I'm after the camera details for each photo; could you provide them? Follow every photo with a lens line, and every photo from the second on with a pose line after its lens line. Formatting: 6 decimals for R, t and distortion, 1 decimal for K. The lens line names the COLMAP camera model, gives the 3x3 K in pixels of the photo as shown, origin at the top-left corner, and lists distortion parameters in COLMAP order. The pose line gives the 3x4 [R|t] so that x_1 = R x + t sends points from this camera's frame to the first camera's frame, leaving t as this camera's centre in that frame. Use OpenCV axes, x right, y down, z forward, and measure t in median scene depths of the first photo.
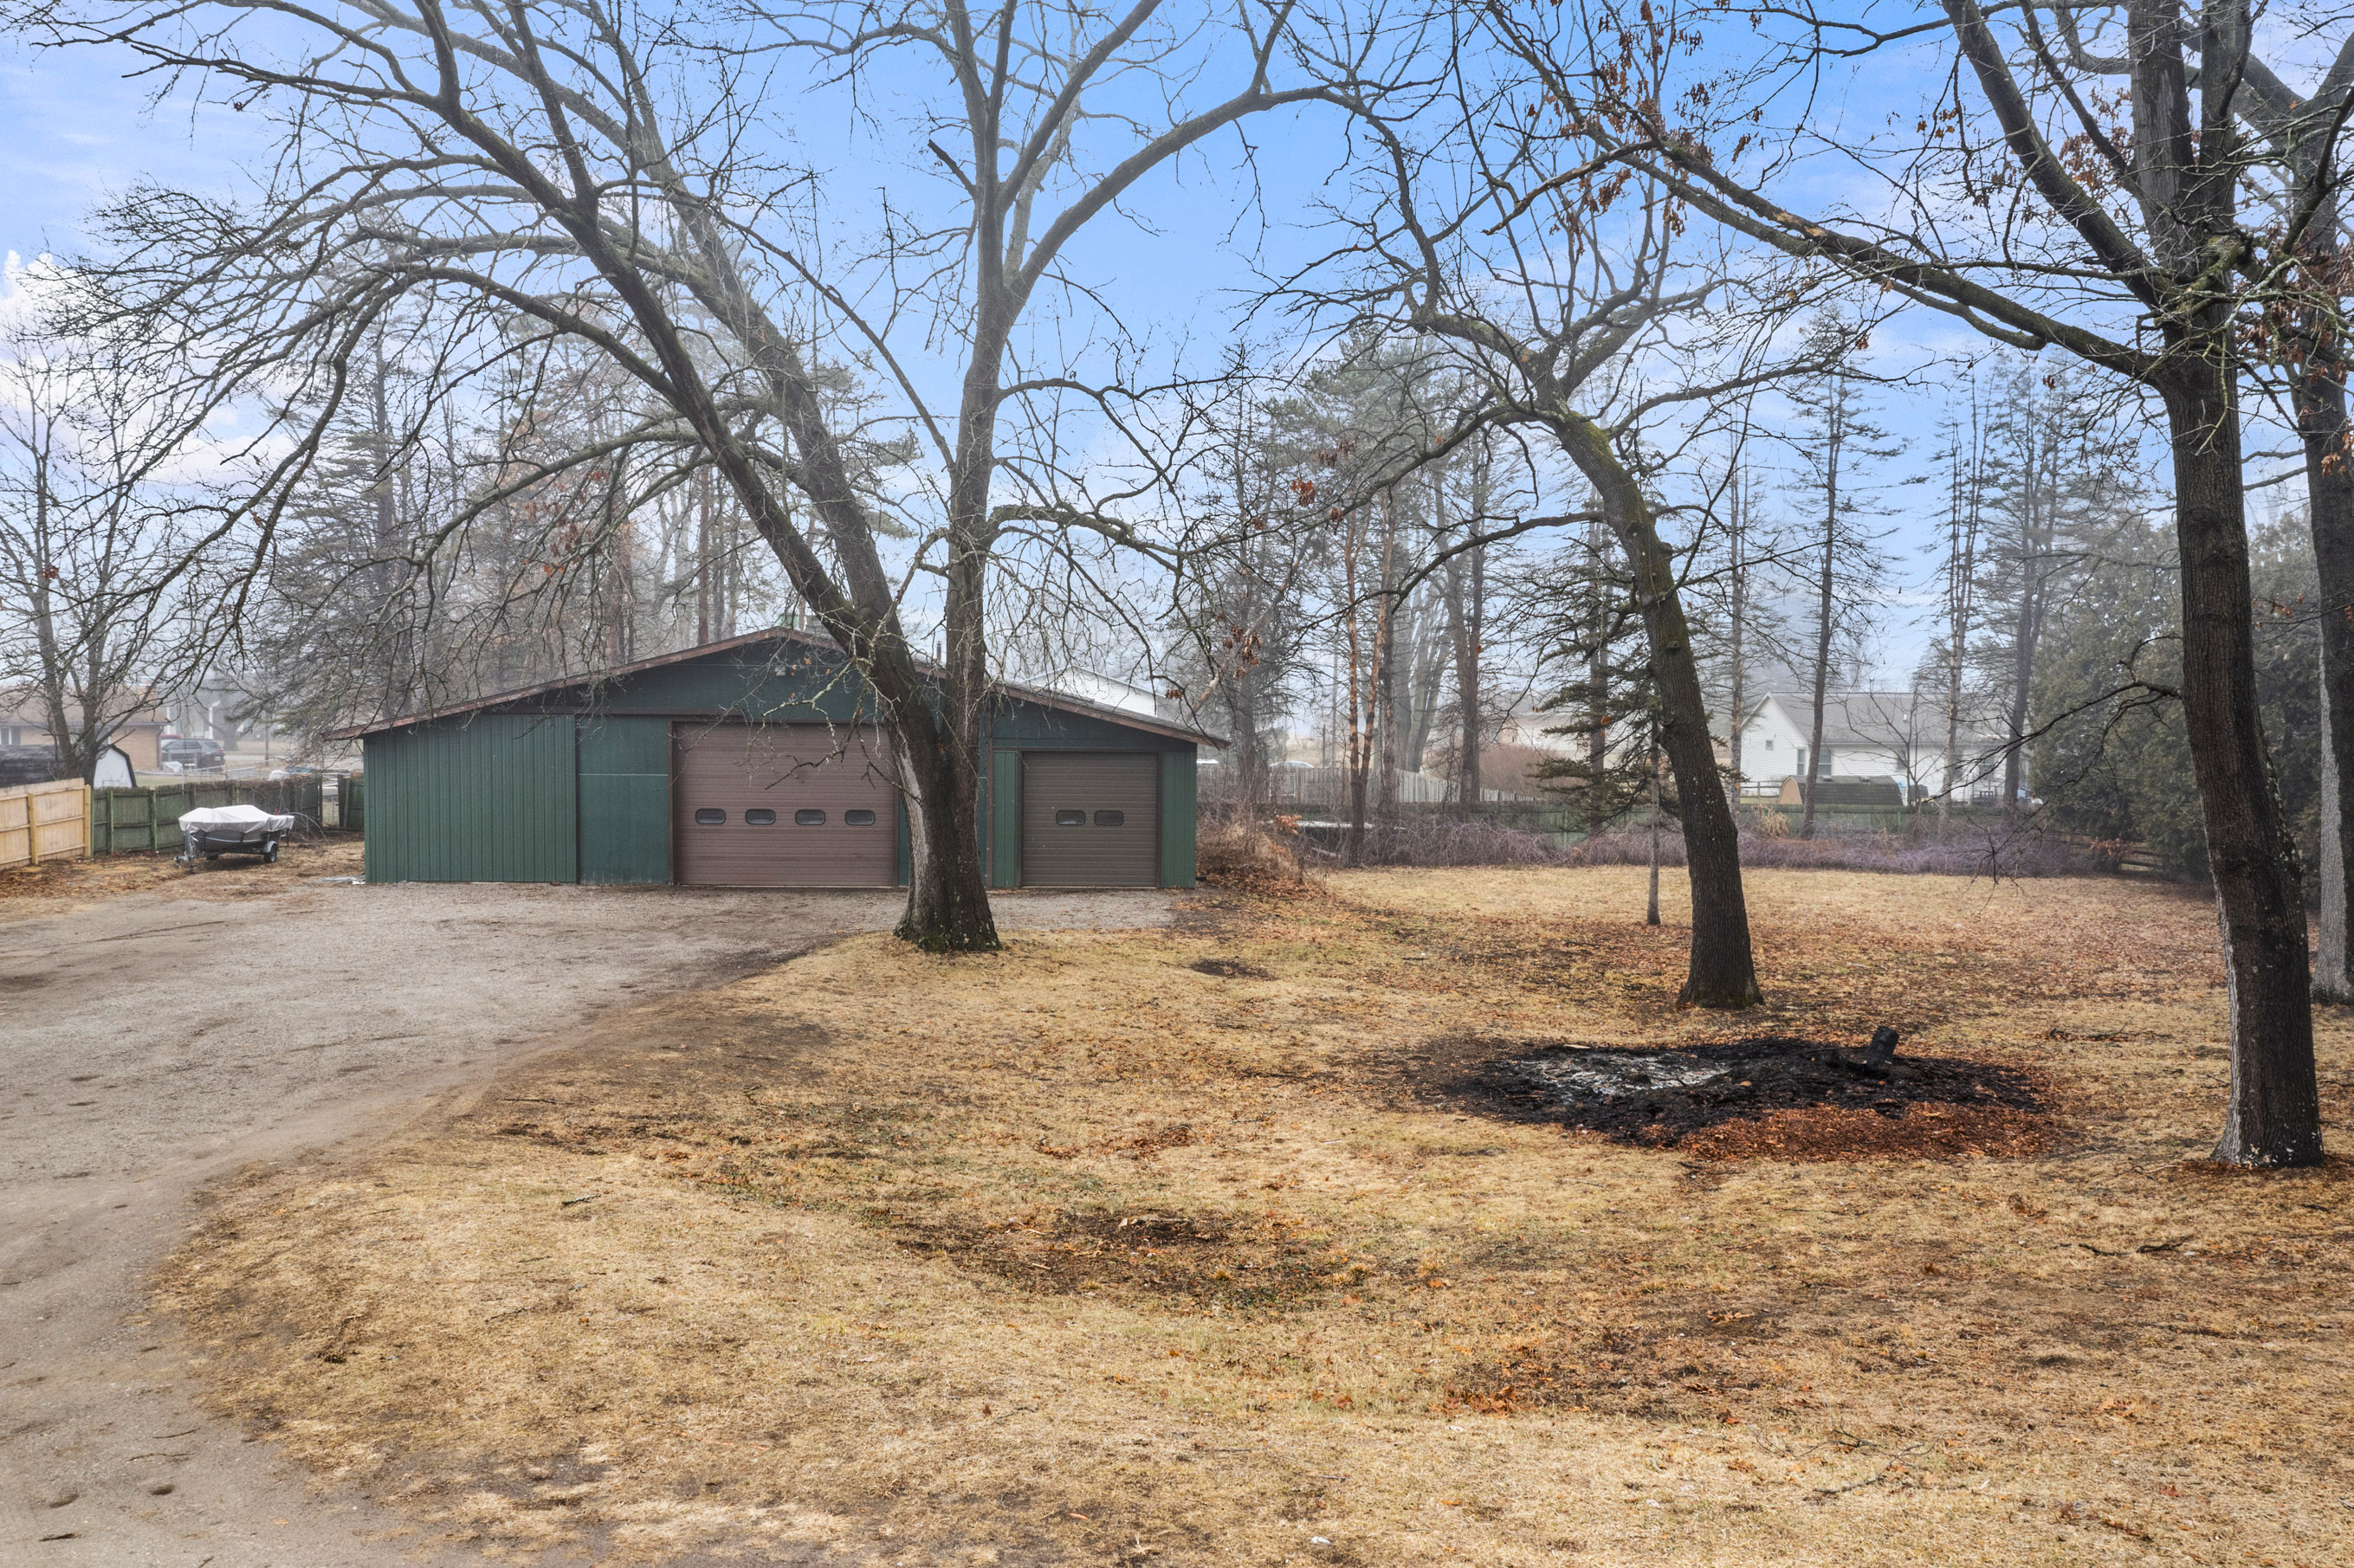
lens RADIAL K [[1952.0, 0, 1171.3], [0, 1952.0, 787.2], [0, 0, 1]] dist [0.006495, -0.011314]
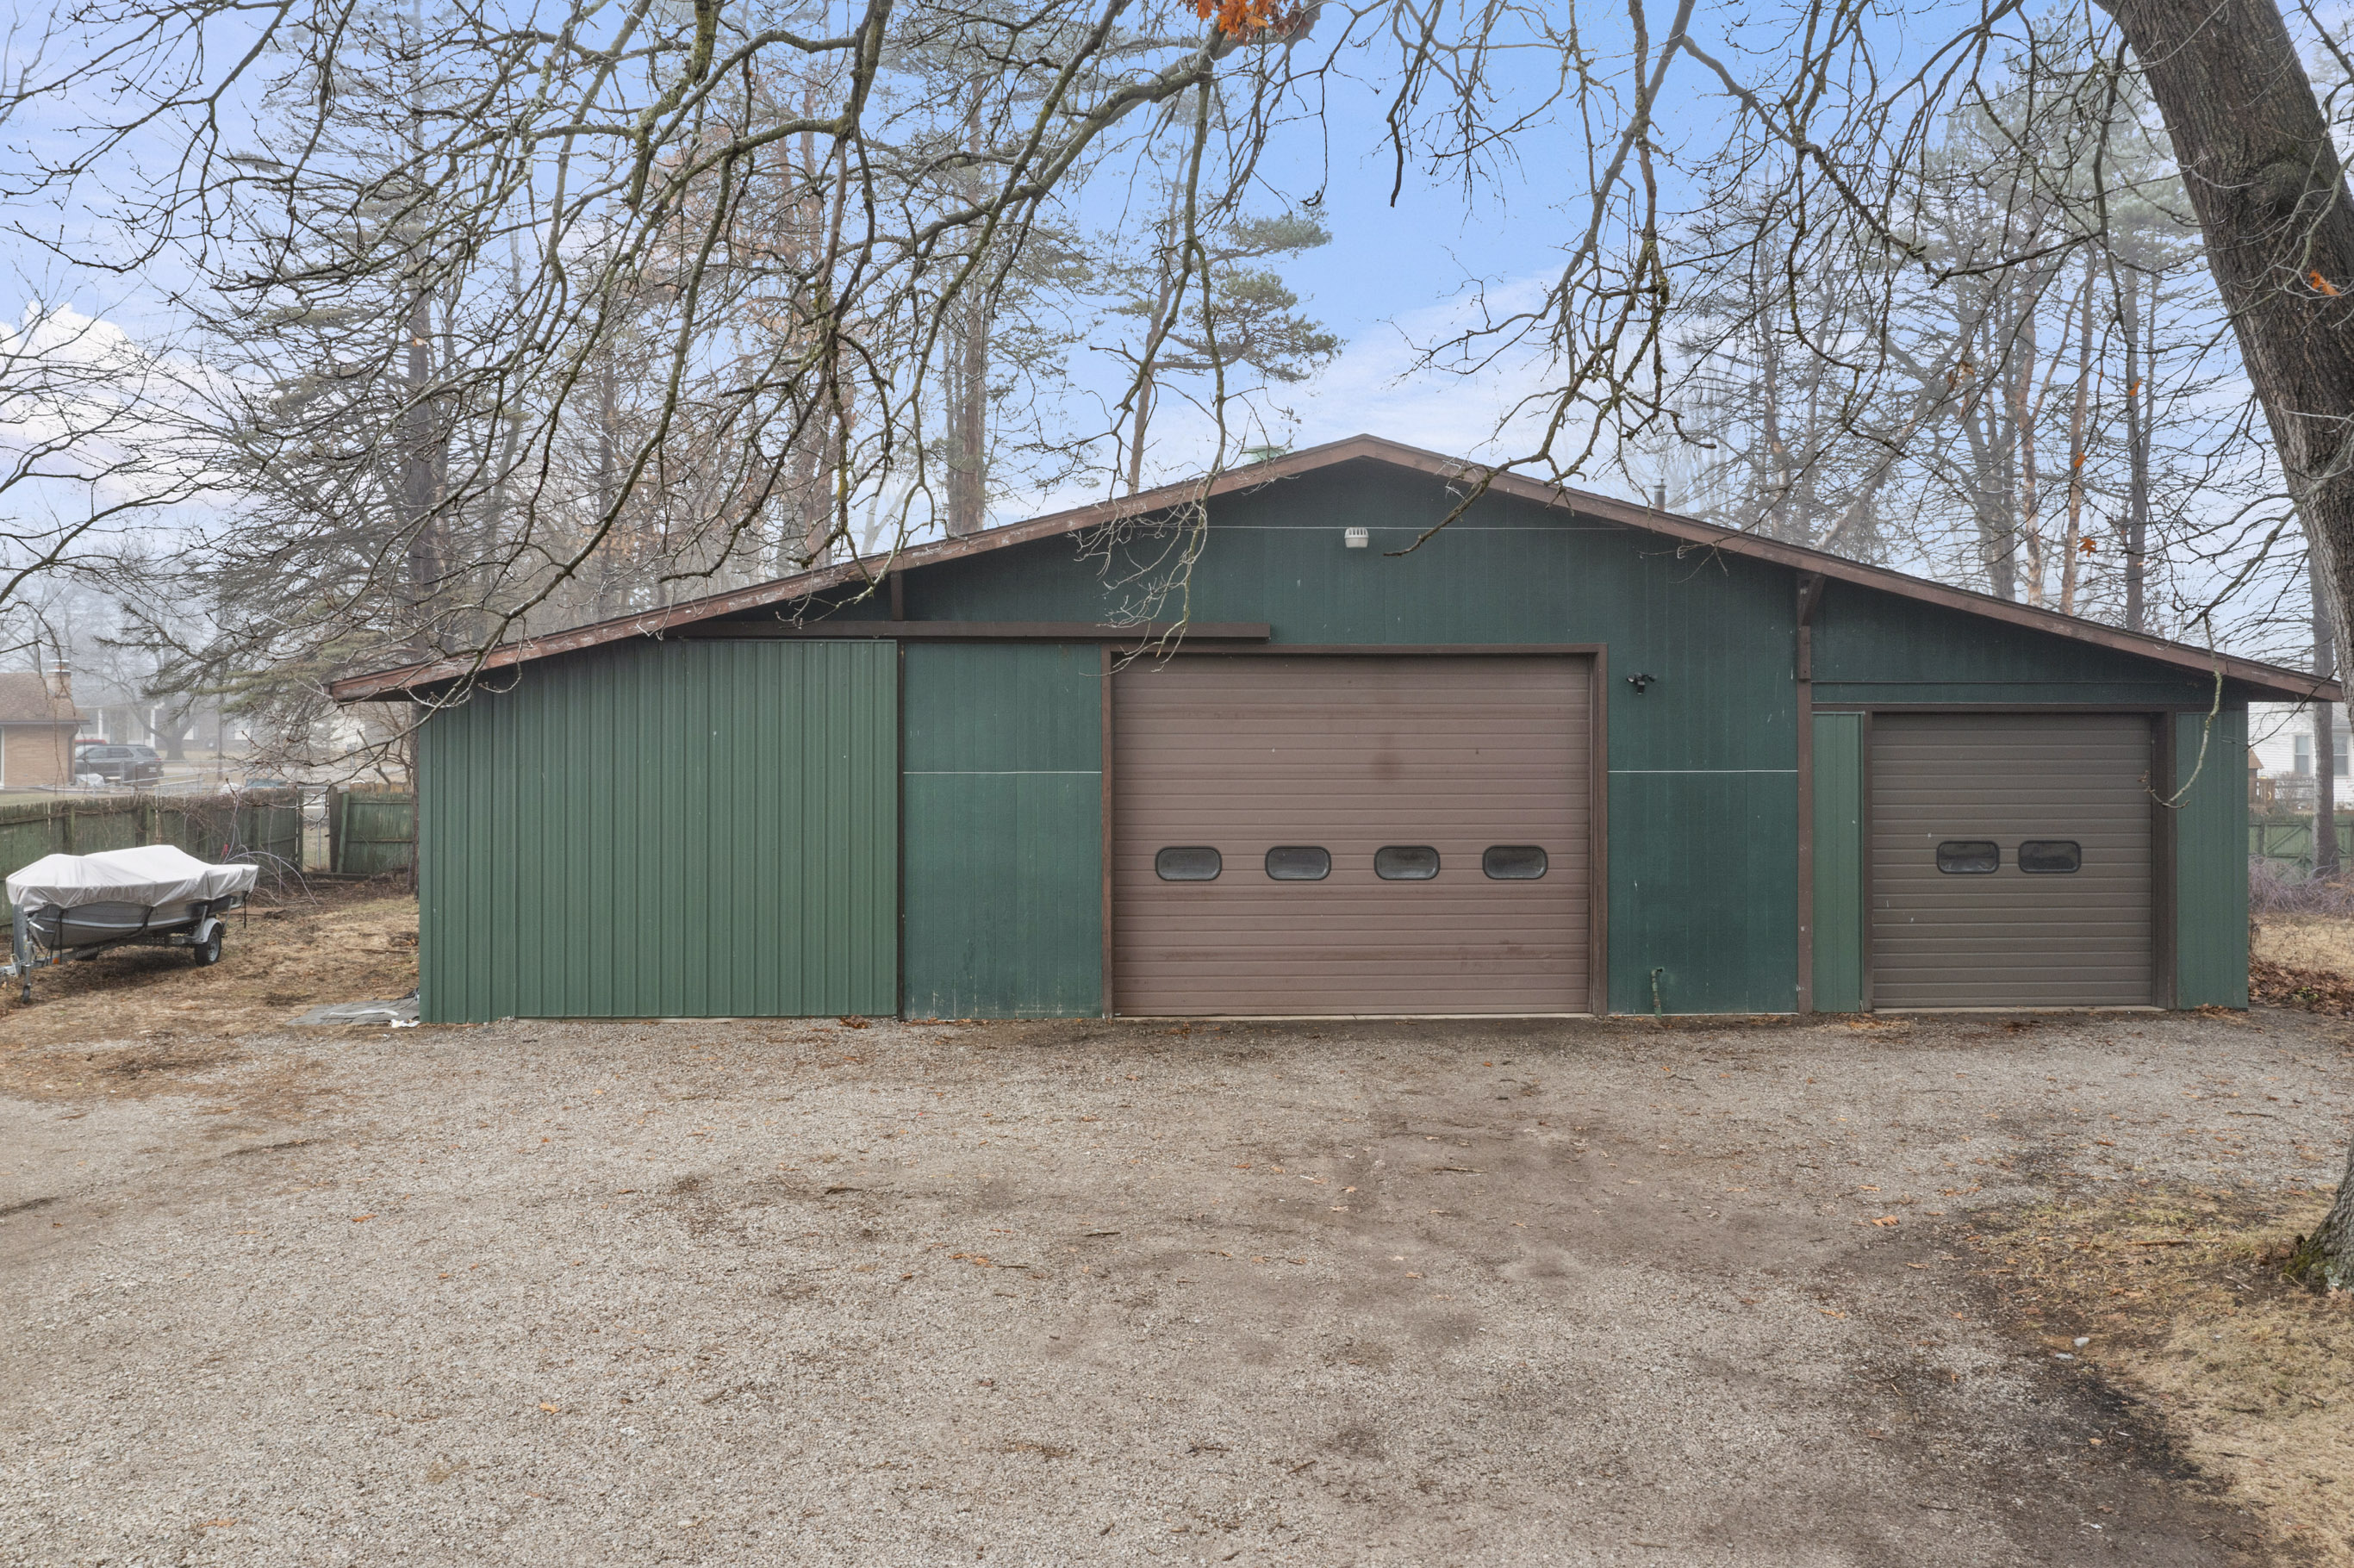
lens RADIAL K [[1952.1, 0, 1183.0], [0, 1952.1, 776.1], [0, 0, 1]] dist [0.006495, -0.011314]
pose [[0.999763, -0.009896, 0.019395, -0.231641], [0.010116, 0.999885, -0.011295, -0.000168], [-0.019281, 0.011489, 0.999748, 0.517692]]
